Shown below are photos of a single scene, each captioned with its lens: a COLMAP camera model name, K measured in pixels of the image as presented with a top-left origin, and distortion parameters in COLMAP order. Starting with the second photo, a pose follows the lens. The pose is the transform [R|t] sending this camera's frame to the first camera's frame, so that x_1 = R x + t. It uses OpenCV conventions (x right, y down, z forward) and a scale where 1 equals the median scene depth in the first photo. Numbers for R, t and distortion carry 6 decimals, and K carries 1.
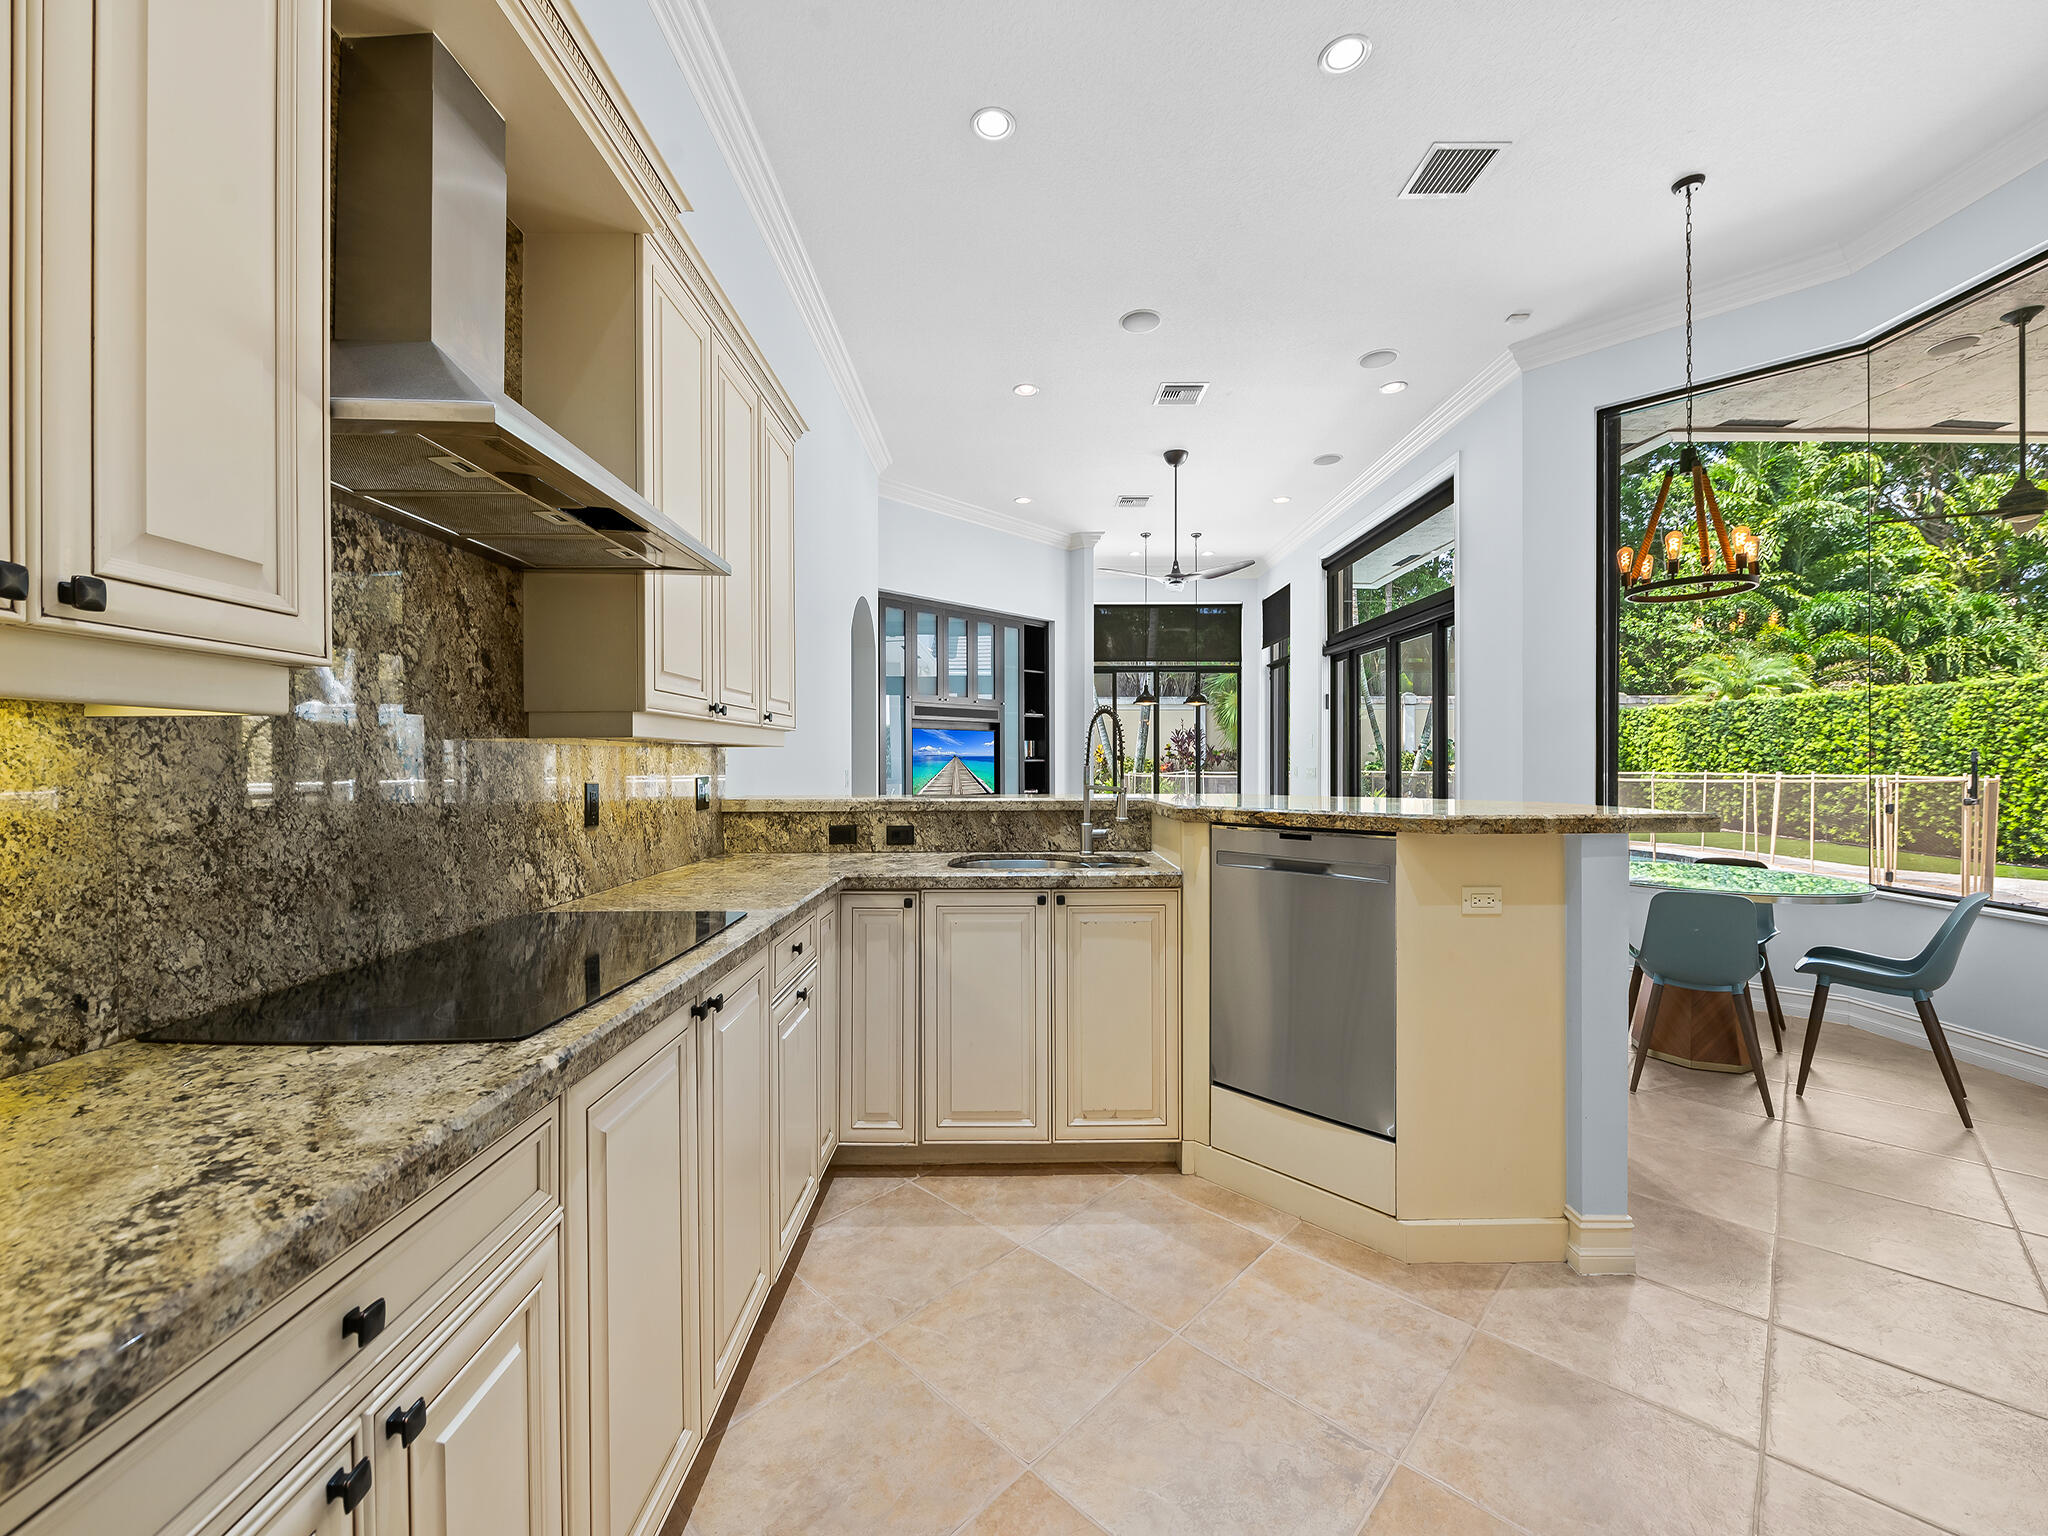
lens RADIAL K [[807.7, 0, 1019.0], [0, 807.7, 766.4], [0, 0, 1]] dist [0.001793, -0.003603]
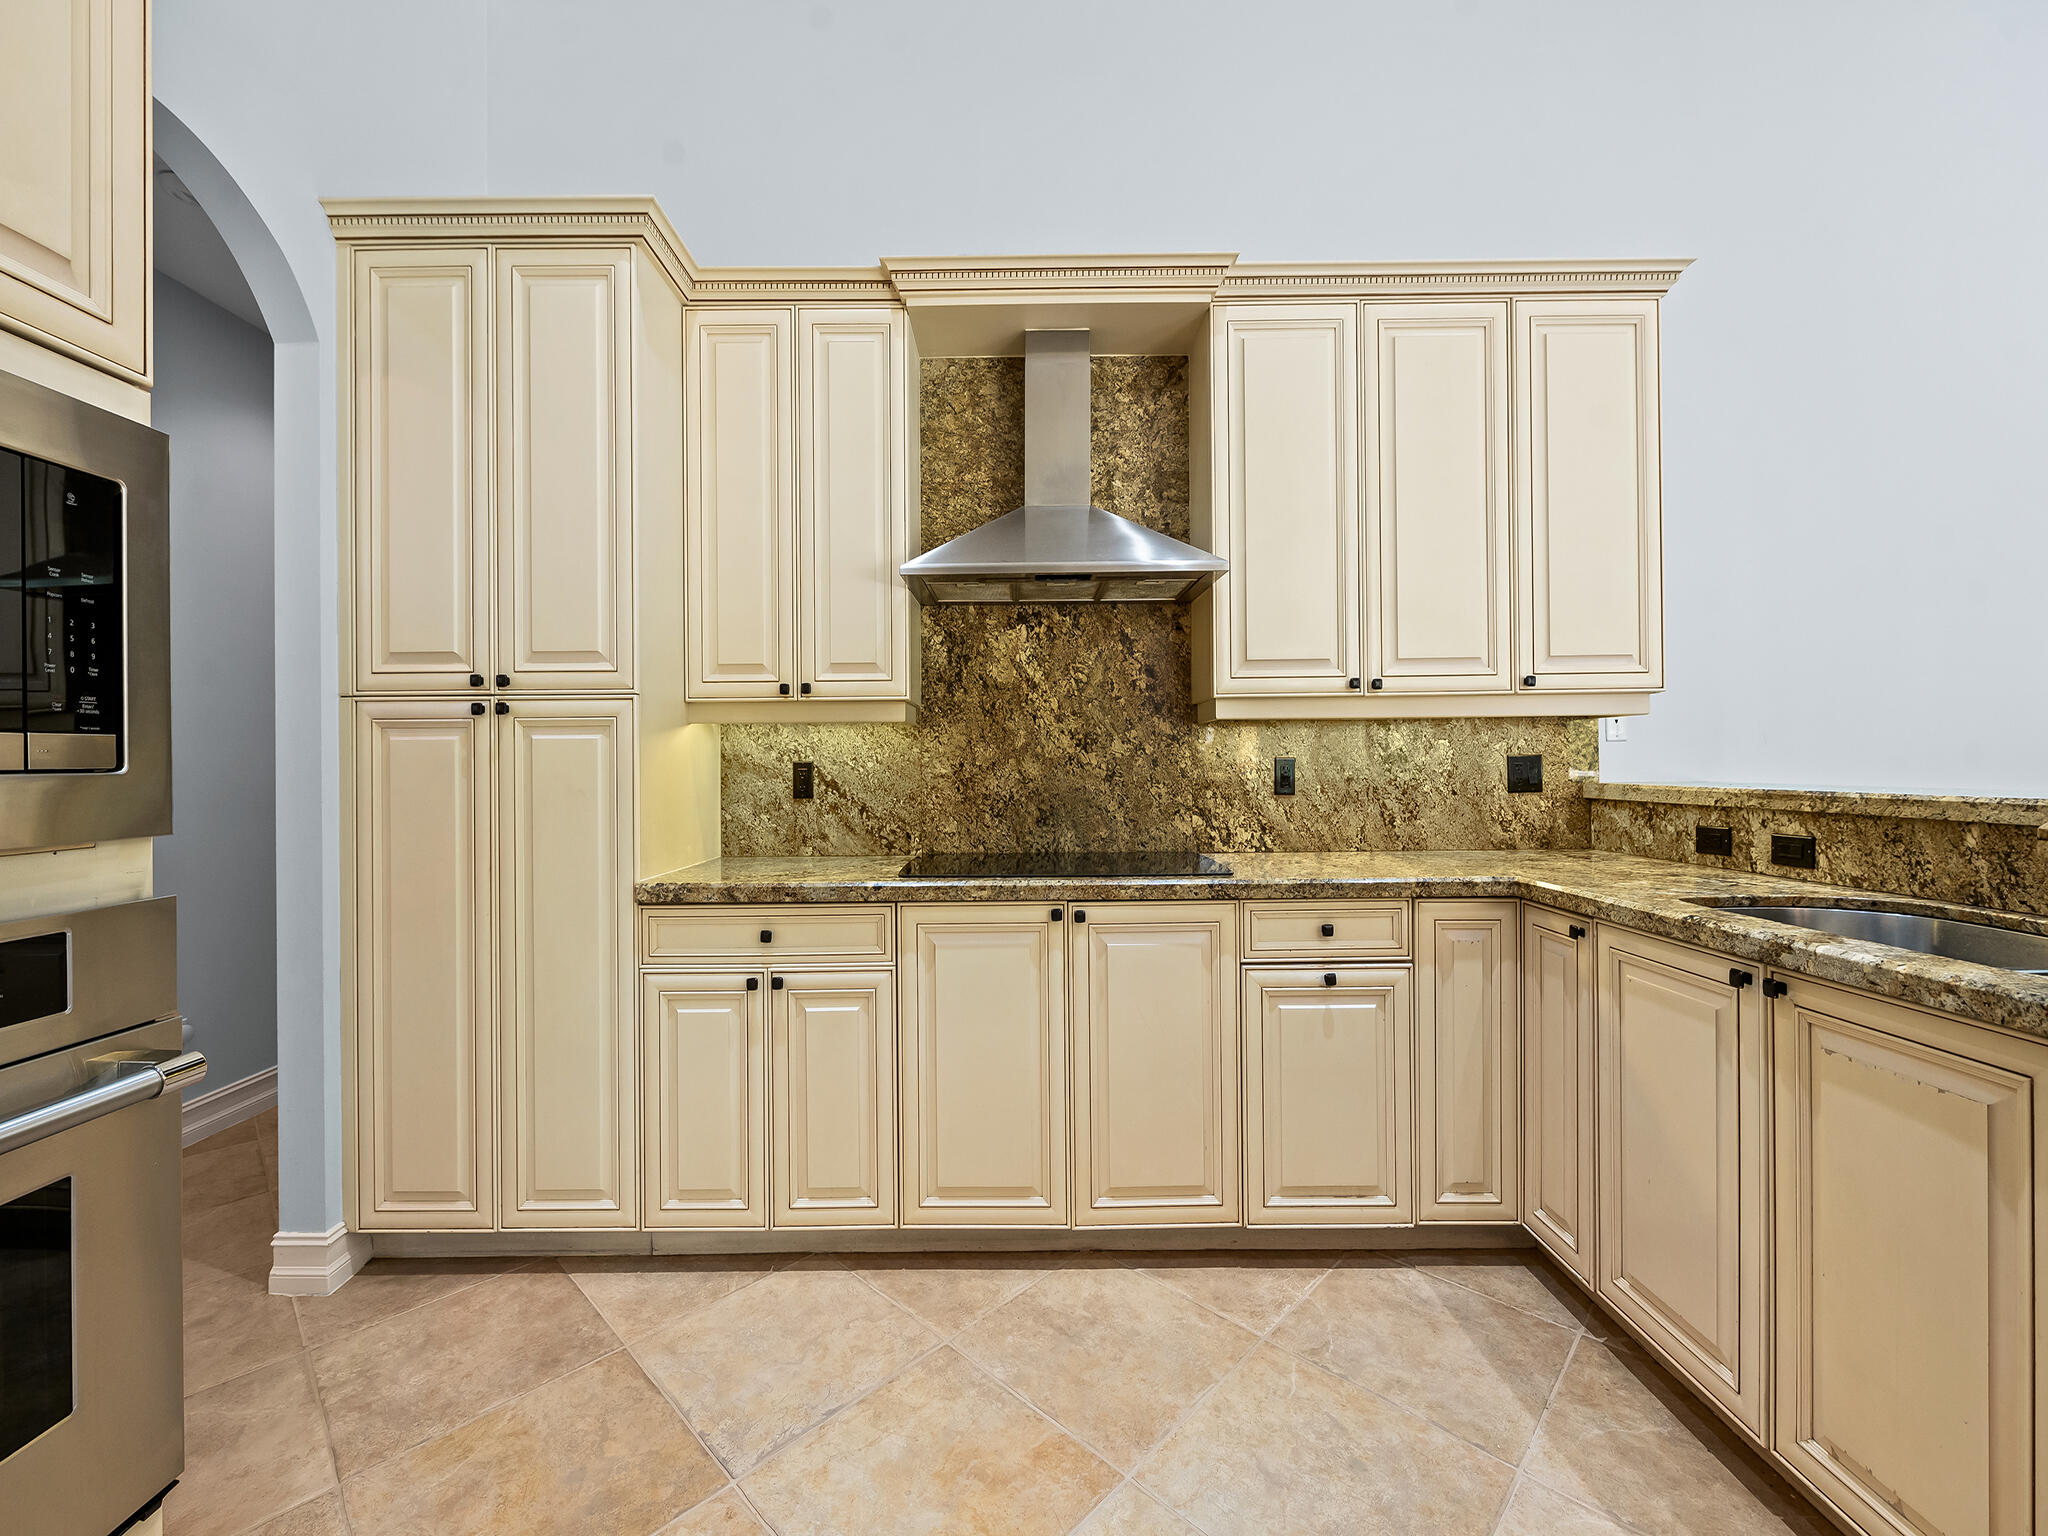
lens RADIAL K [[830.9, 0, 1017.4], [0, 830.9, 760.8], [0, 0, 1]] dist [0.000639, -0.000099]
pose [[-0.009948, 0.001202, -0.999950, 0.475898], [0.004667, 0.999988, 0.001155, 0.014986], [0.999940, -0.004655, -0.009953, 0.428253]]
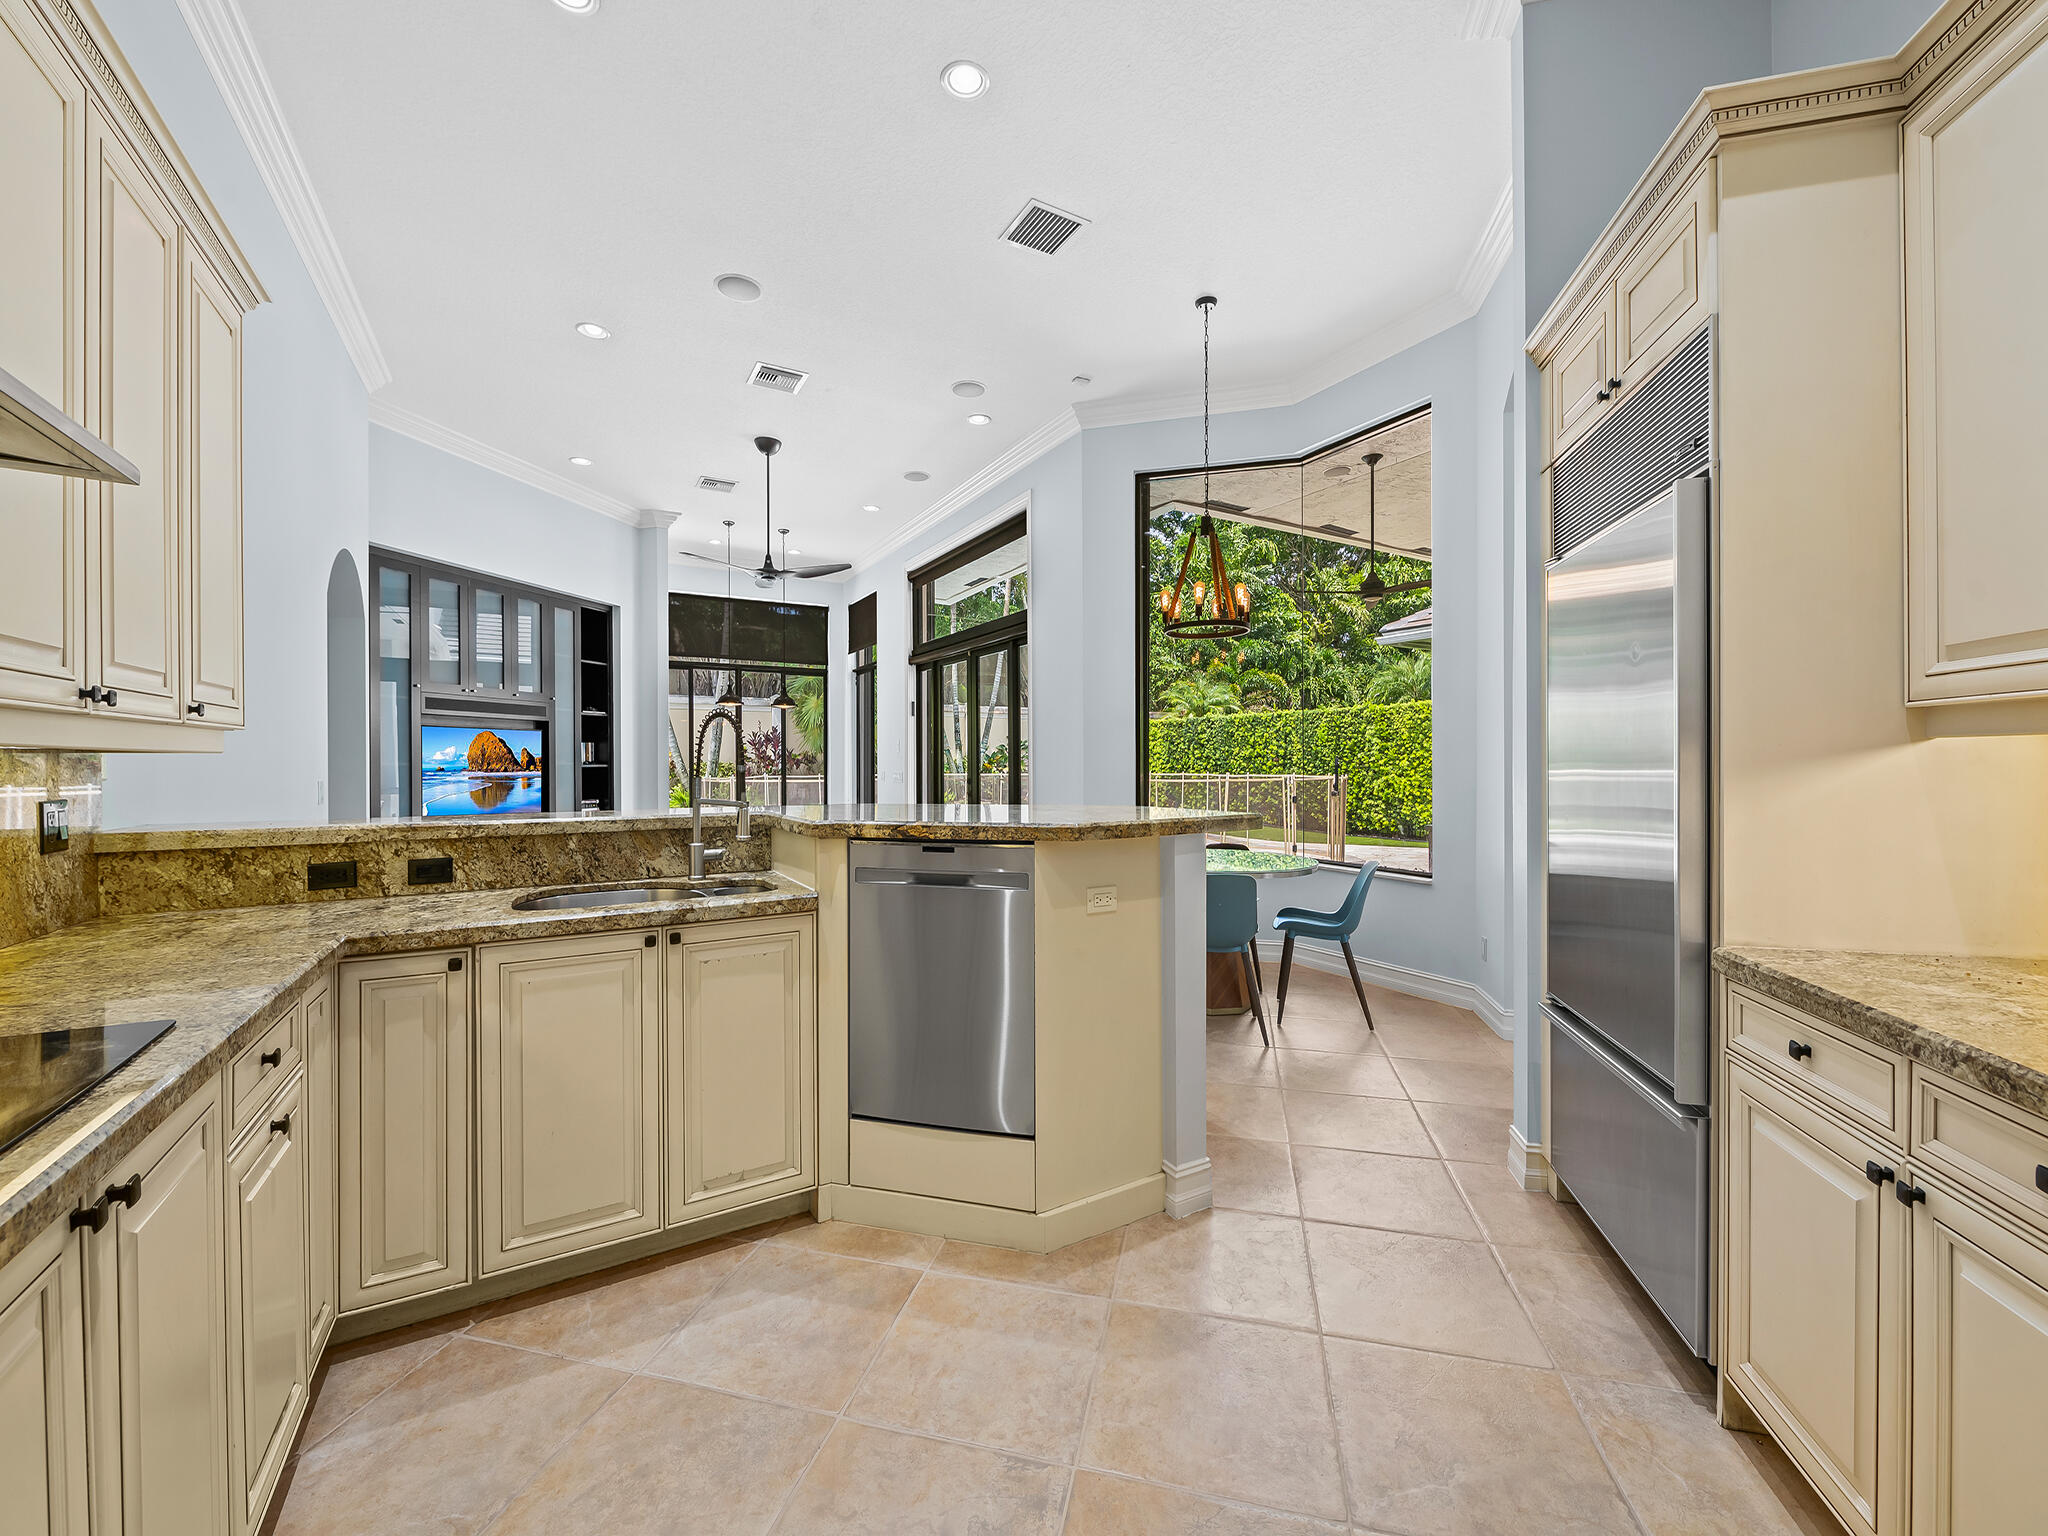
lens RADIAL K [[807.7, 0, 1019.0], [0, 807.7, 766.4], [0, 0, 1]] dist [0.001793, -0.003603]
pose [[0.868014, -0.002594, 0.496533, -0.044550], [0.004119, 0.999990, -0.001977, -0.008569], [-0.496523, 0.003762, 0.868016, 0.073292]]
